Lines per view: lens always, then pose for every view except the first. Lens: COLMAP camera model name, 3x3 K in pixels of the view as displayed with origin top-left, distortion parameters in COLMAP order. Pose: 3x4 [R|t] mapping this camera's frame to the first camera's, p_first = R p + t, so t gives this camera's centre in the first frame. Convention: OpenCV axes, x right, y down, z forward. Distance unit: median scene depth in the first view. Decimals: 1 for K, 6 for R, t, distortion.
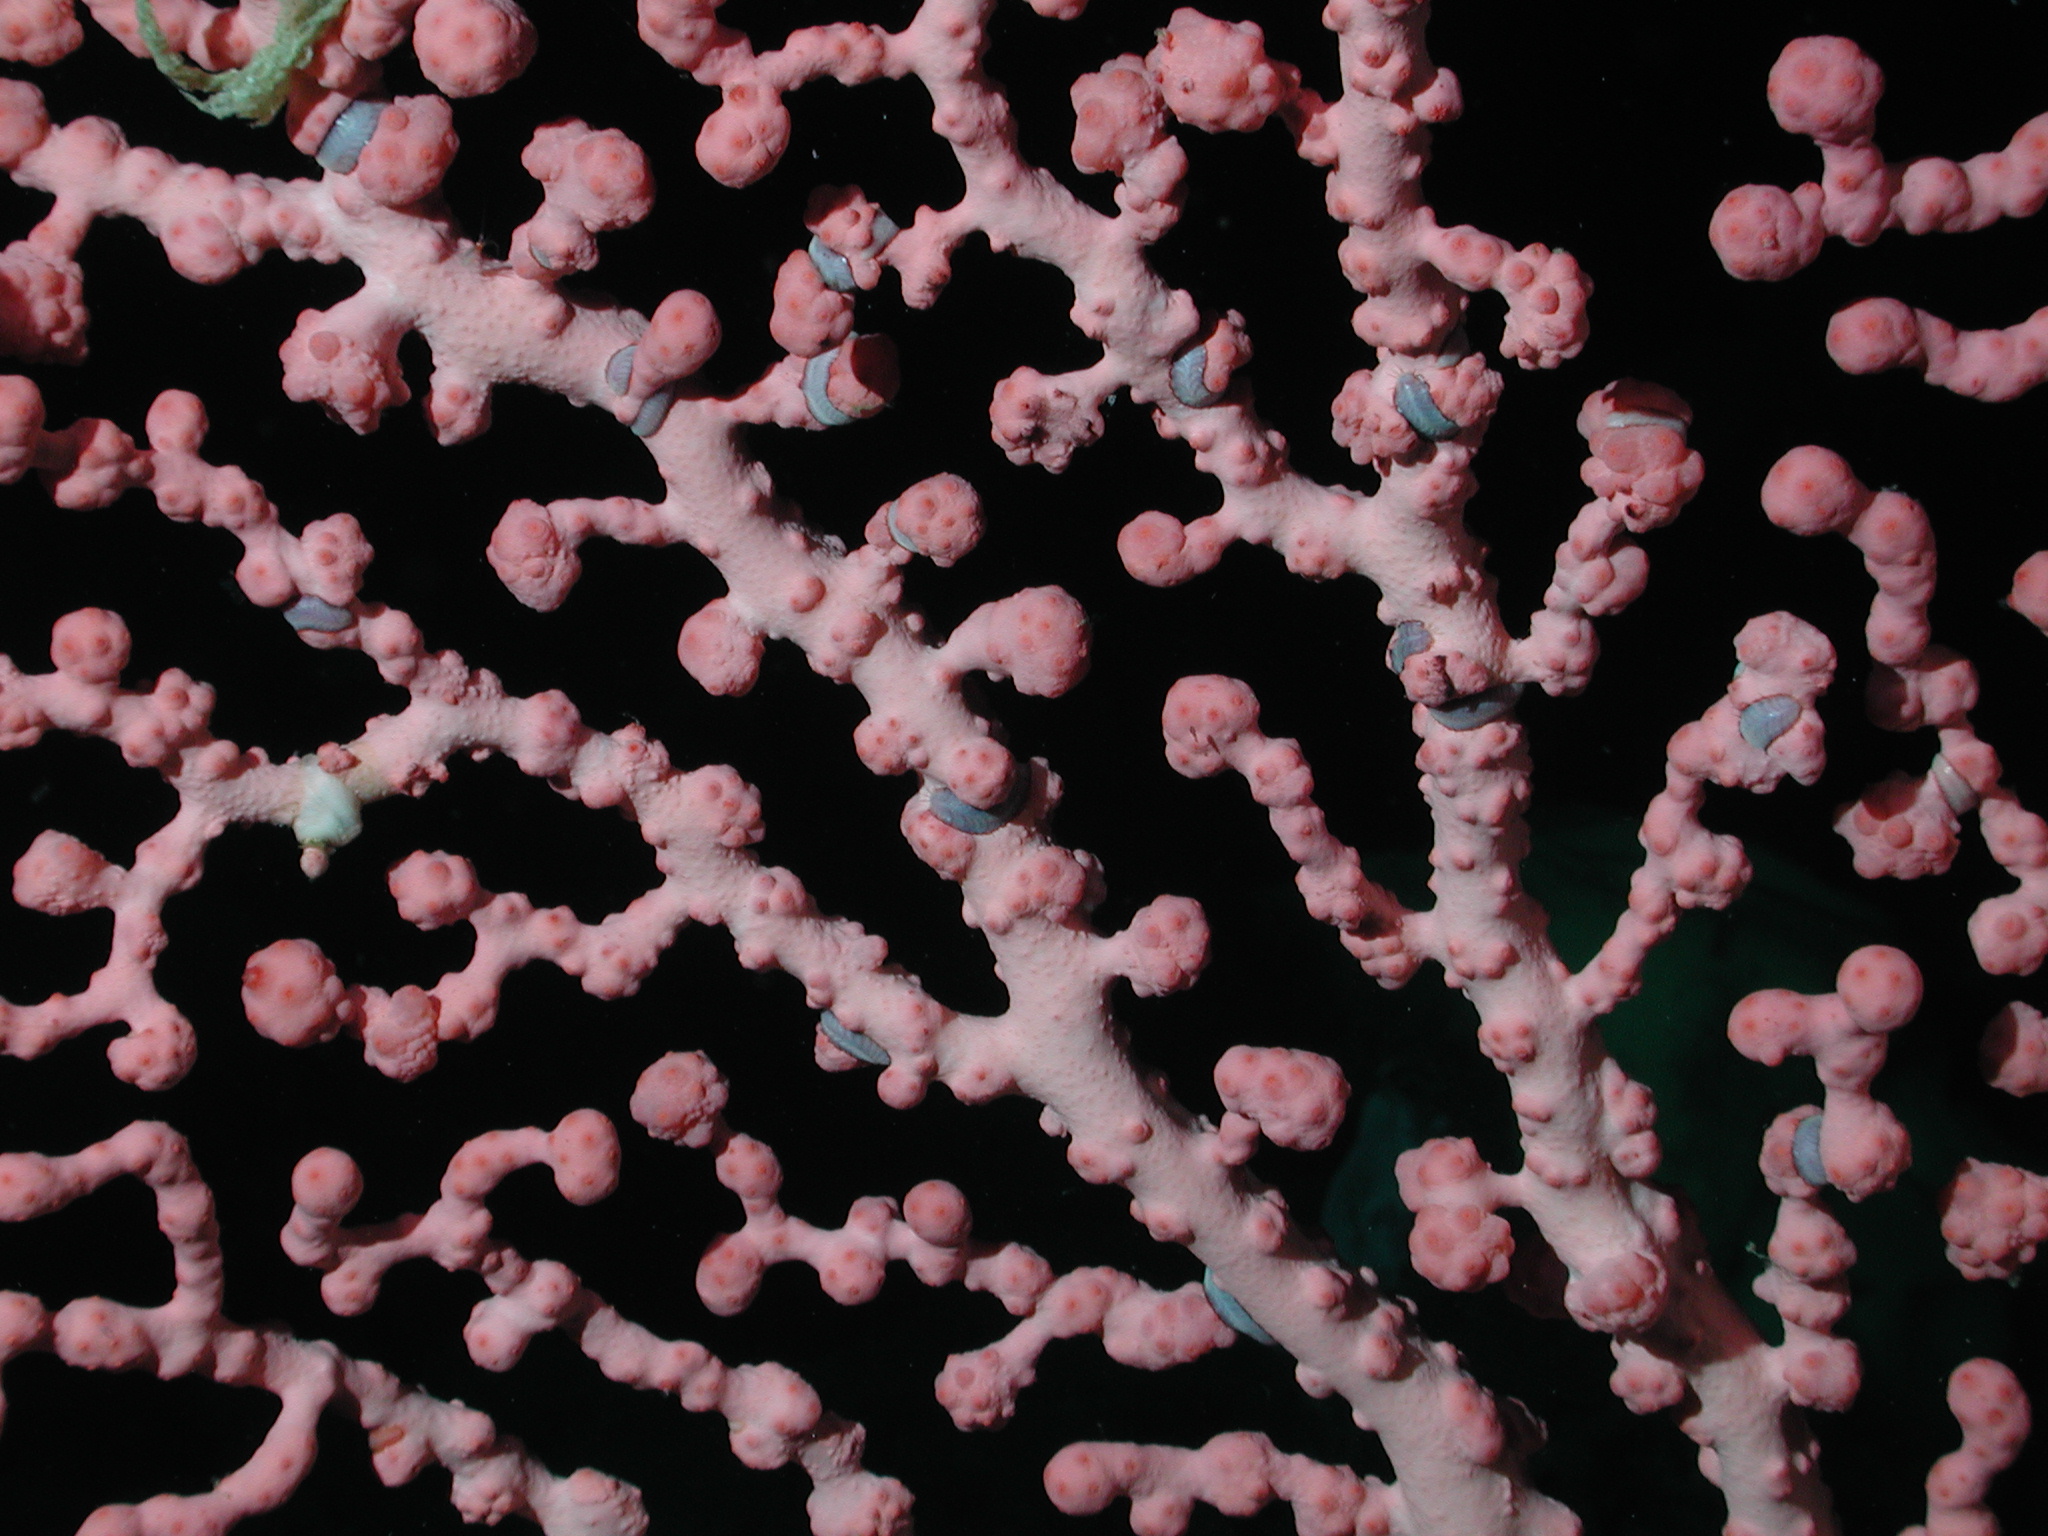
lens RADIAL K [[6497.0, 0, 1024.0], [0, 6497.0, 768.0], [0, 0, 1]] dist [0.834712, 1.375571]
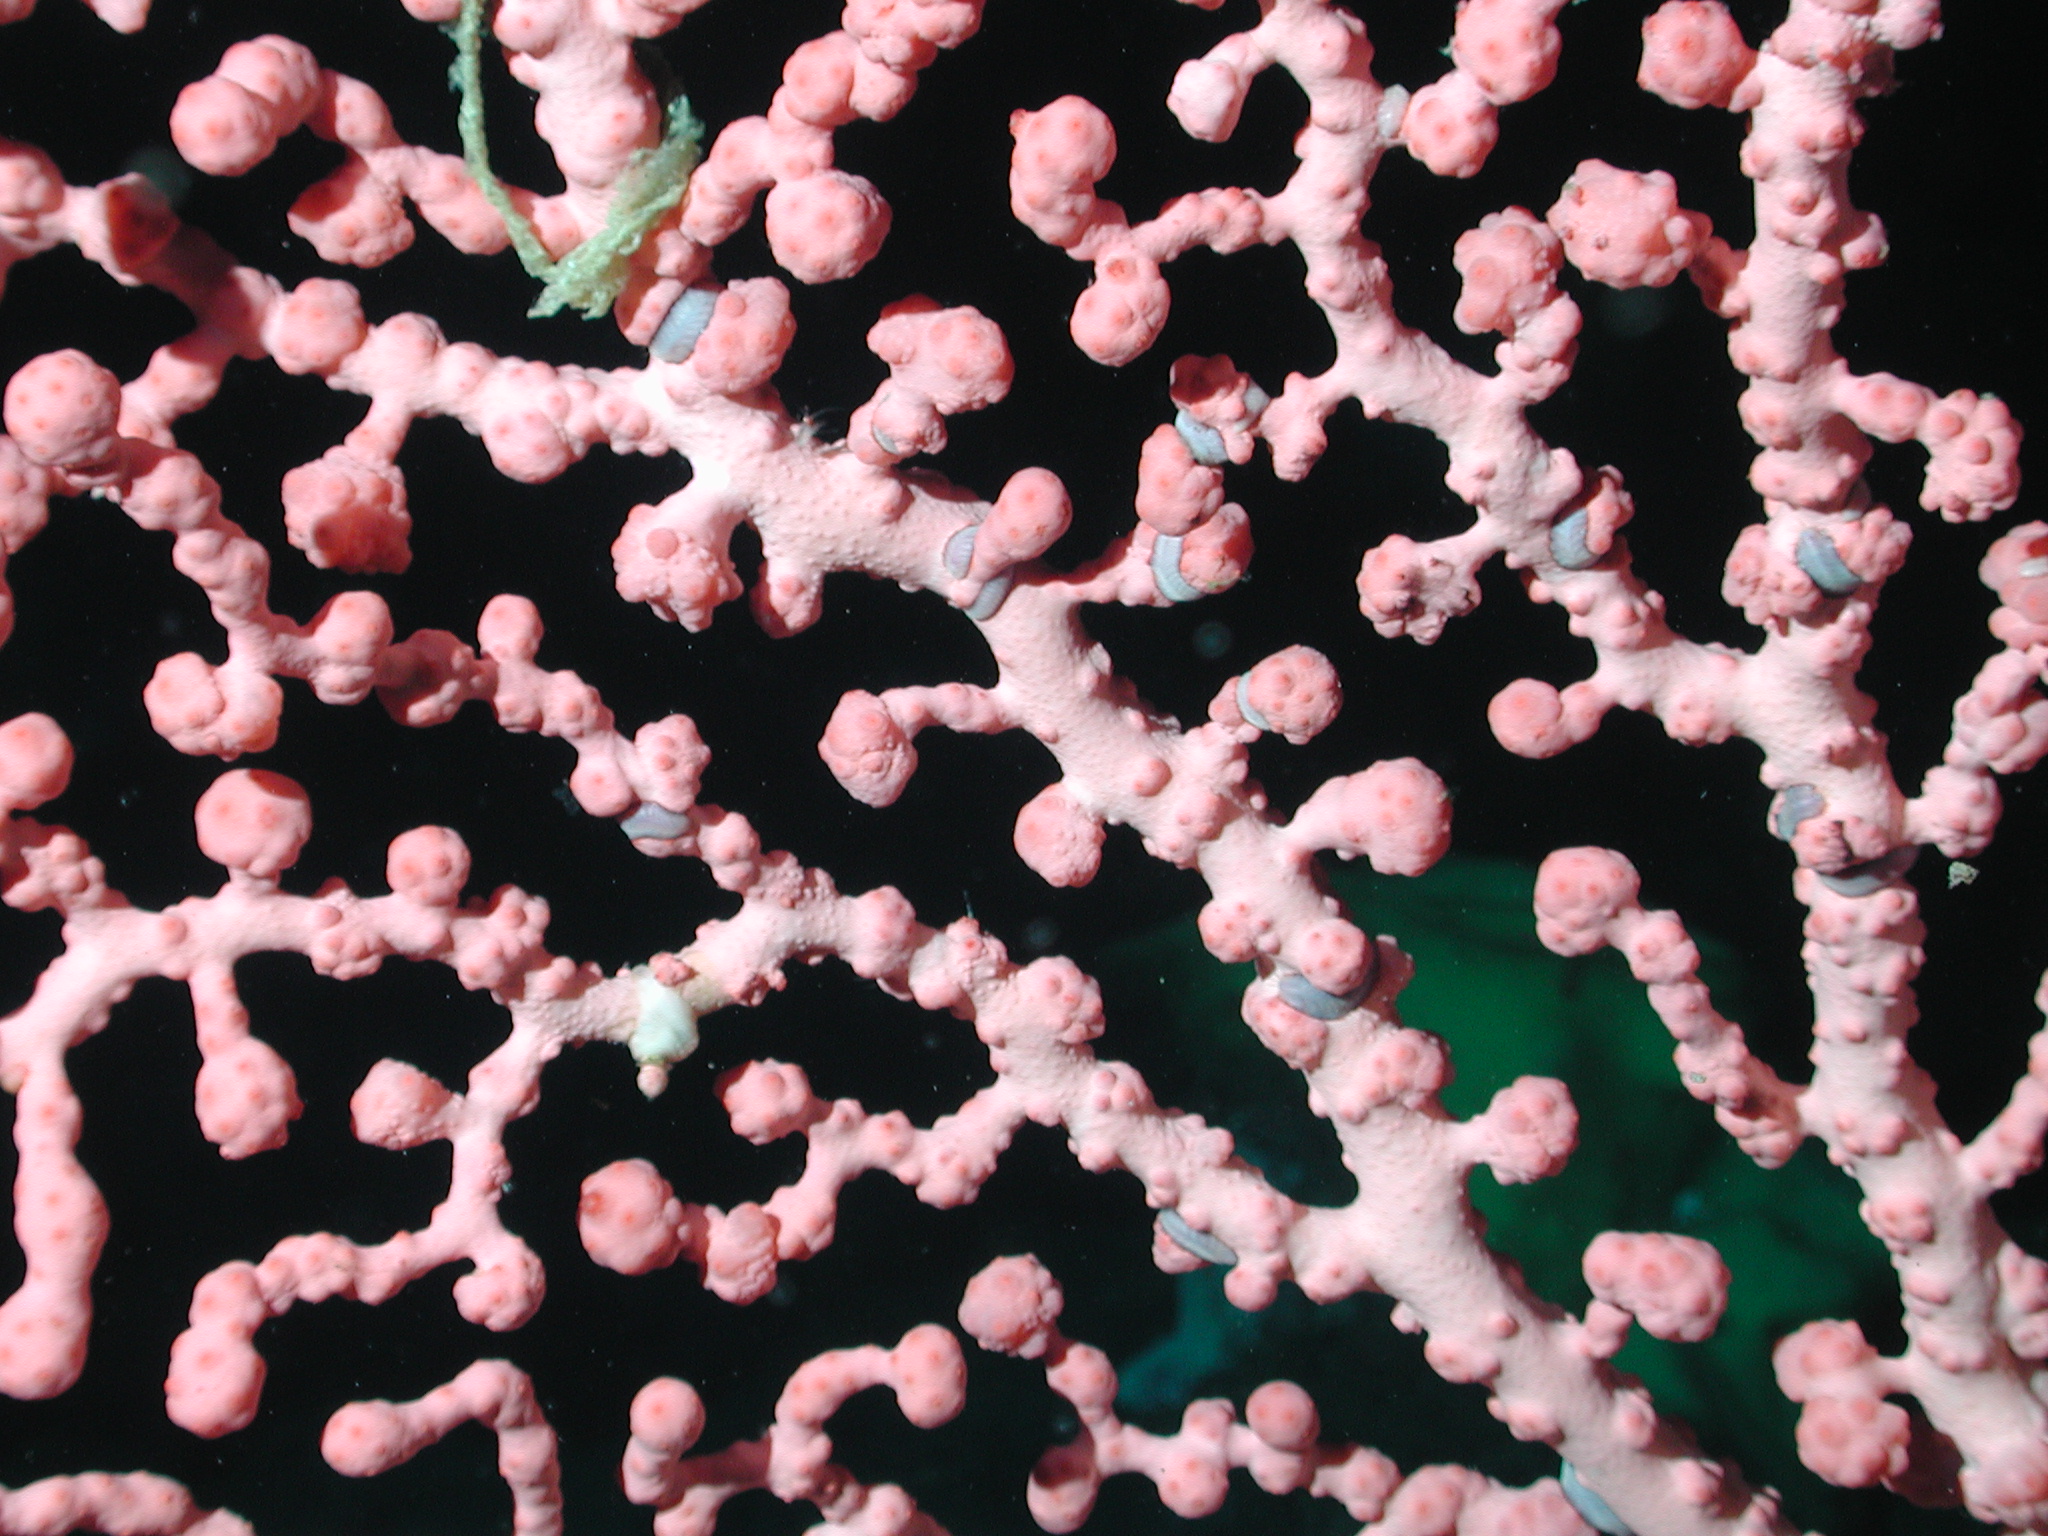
lens RADIAL K [[6497.0, 0, 1024.0], [0, 6497.0, 768.0], [0, 0, 1]] dist [0.834712, 1.375571]
pose [[0.998041, -0.037458, 0.050101, -0.100637], [0.037592, 0.999292, -0.001729, -0.027393], [-0.050001, 0.003609, 0.998743, 0.051461]]
